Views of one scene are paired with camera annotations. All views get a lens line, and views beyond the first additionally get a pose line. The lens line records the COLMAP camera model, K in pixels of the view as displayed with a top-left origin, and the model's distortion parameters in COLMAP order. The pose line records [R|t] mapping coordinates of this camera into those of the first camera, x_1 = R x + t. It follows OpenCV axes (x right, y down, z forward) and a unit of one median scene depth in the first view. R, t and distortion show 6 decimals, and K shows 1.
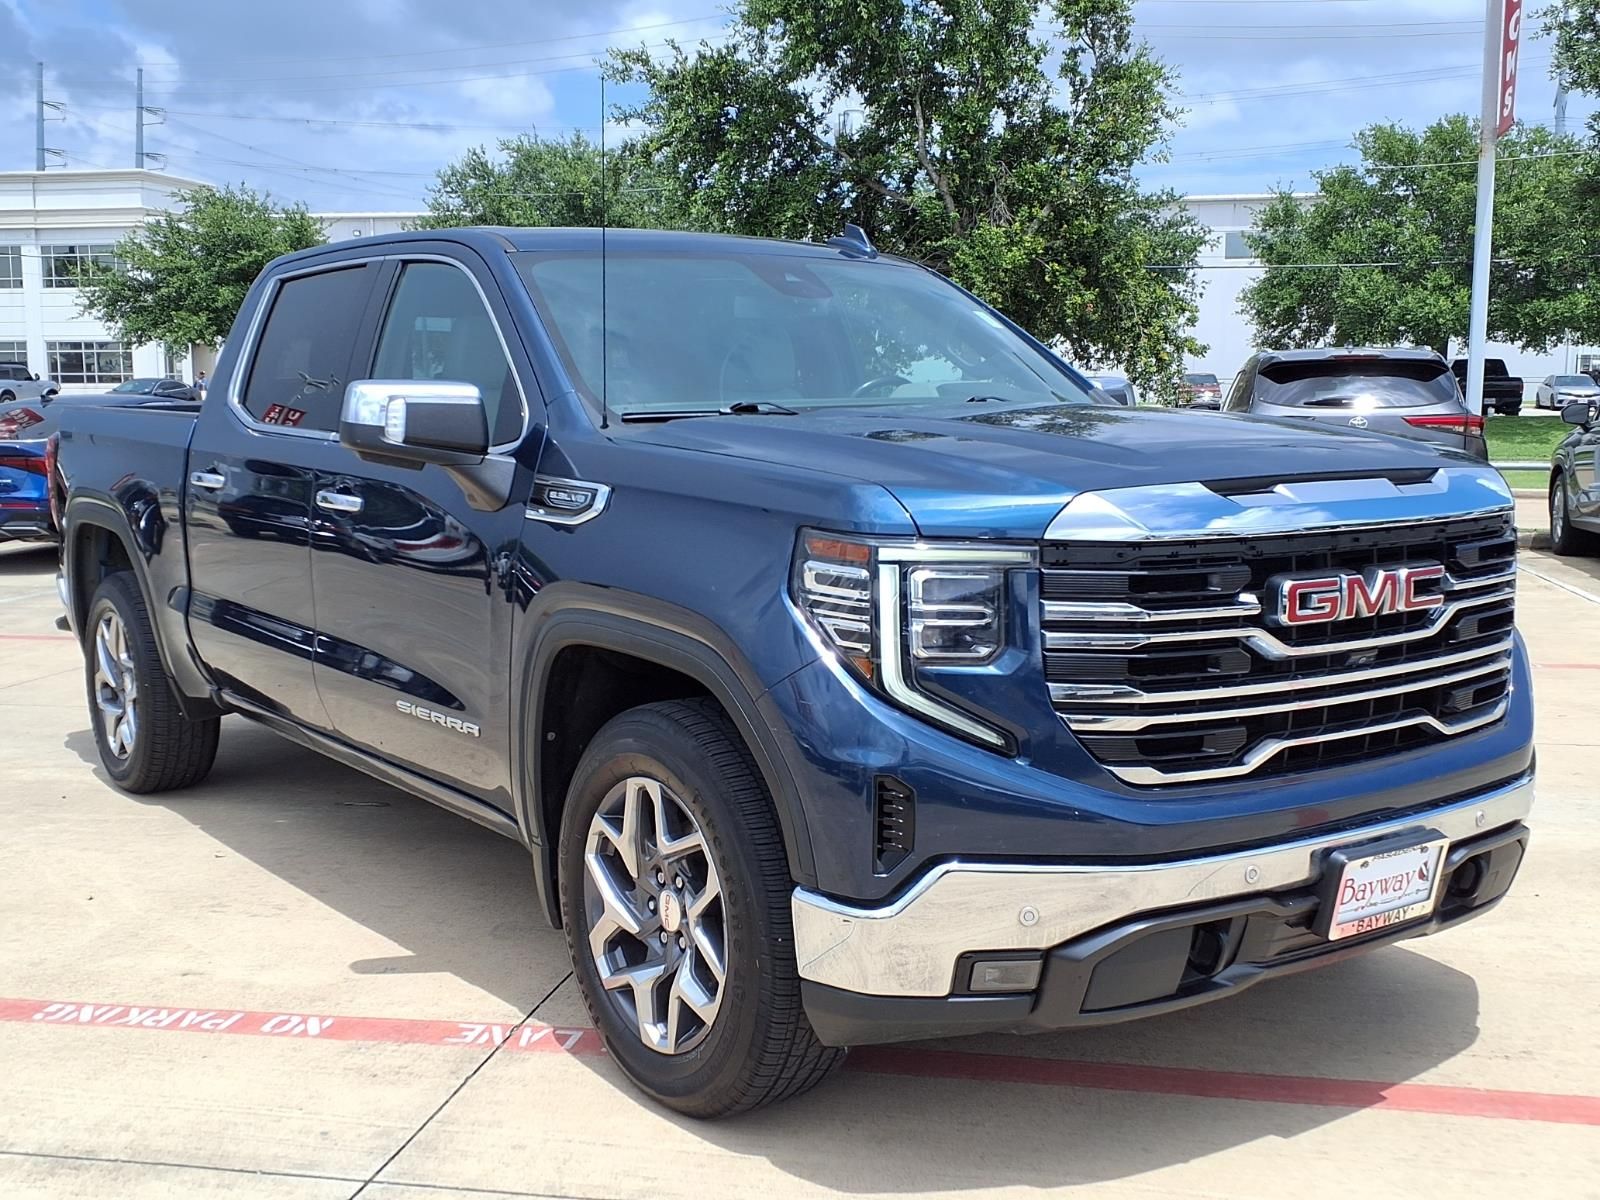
lens RADIAL K [[1743.2, 0, 800.0], [0, 1743.2, 600.0], [0, 0, 1]] dist [0.172361, -0.417183]
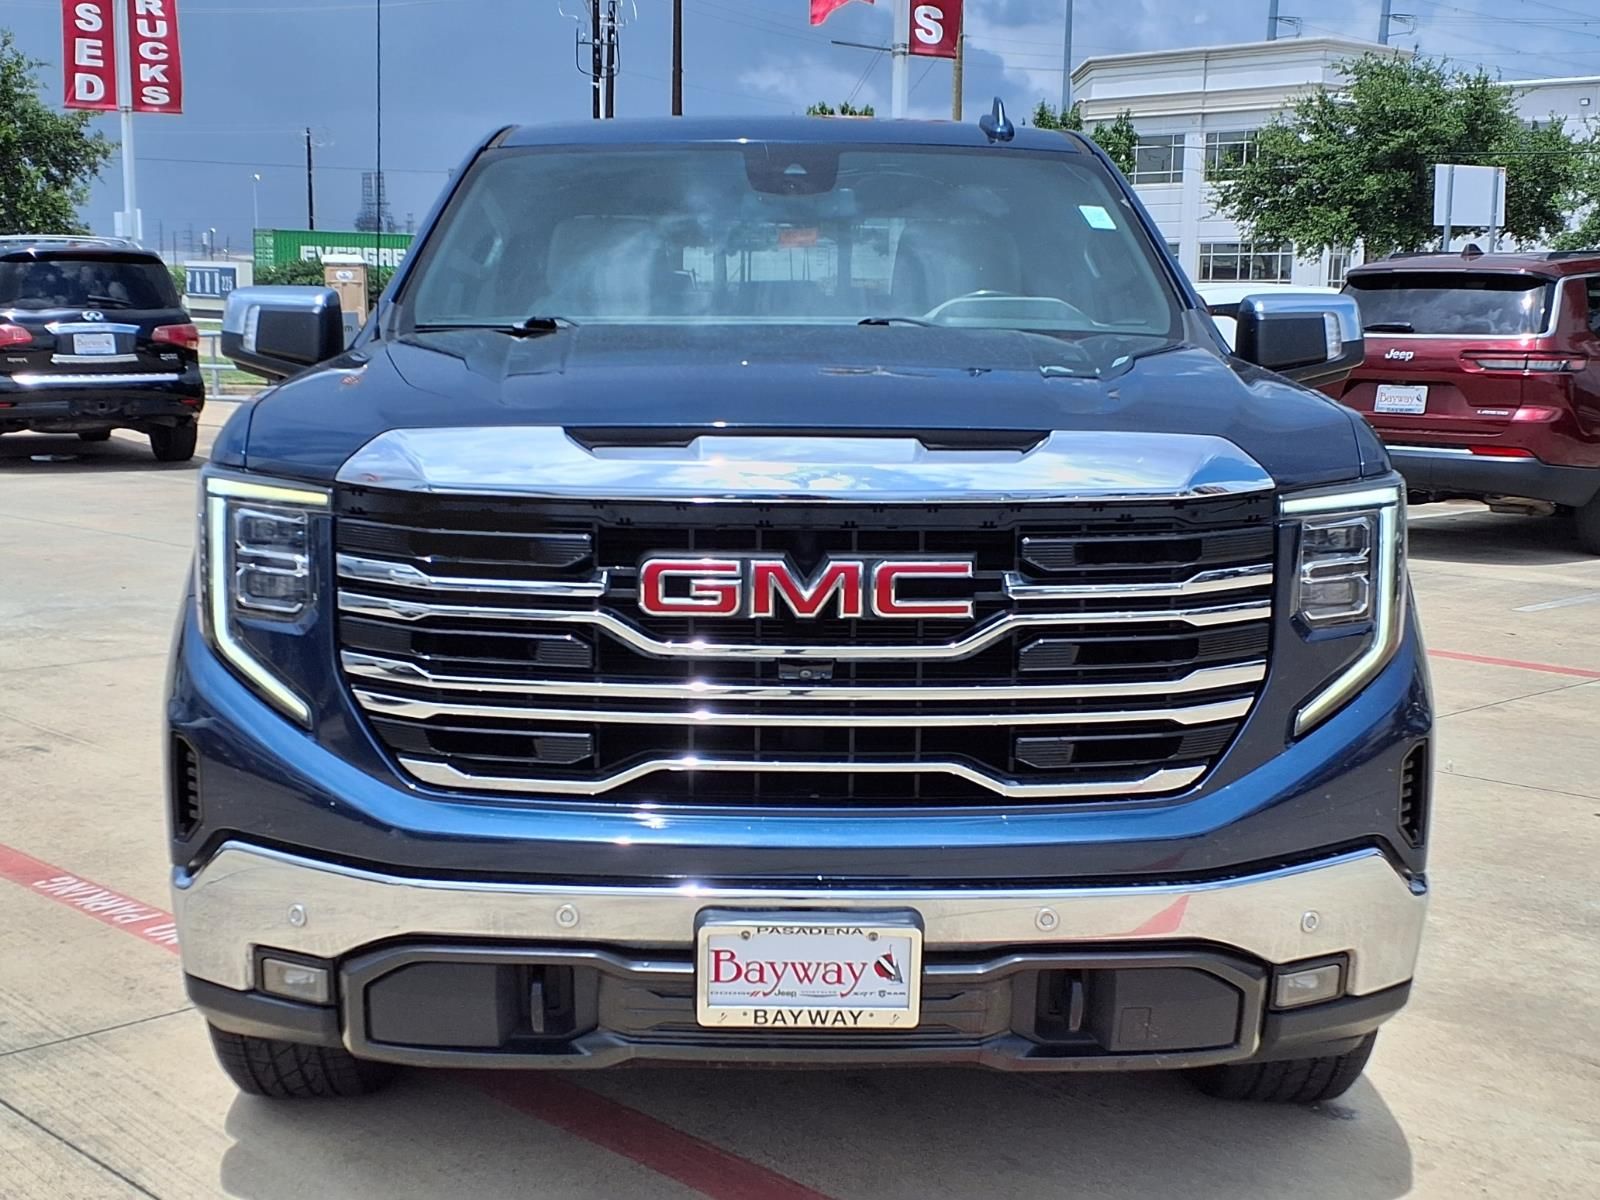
lens RADIAL K [[2126.6, 0, 800.0], [0, 2126.6, 600.0], [0, 0, 1]] dist [0.190865, -0.468506]
pose [[0.819682, 0.094874, -0.564907, 0.690515], [-0.083590, 0.995443, 0.045892, -0.032947], [0.566686, 0.009604, 0.823878, 0.199321]]
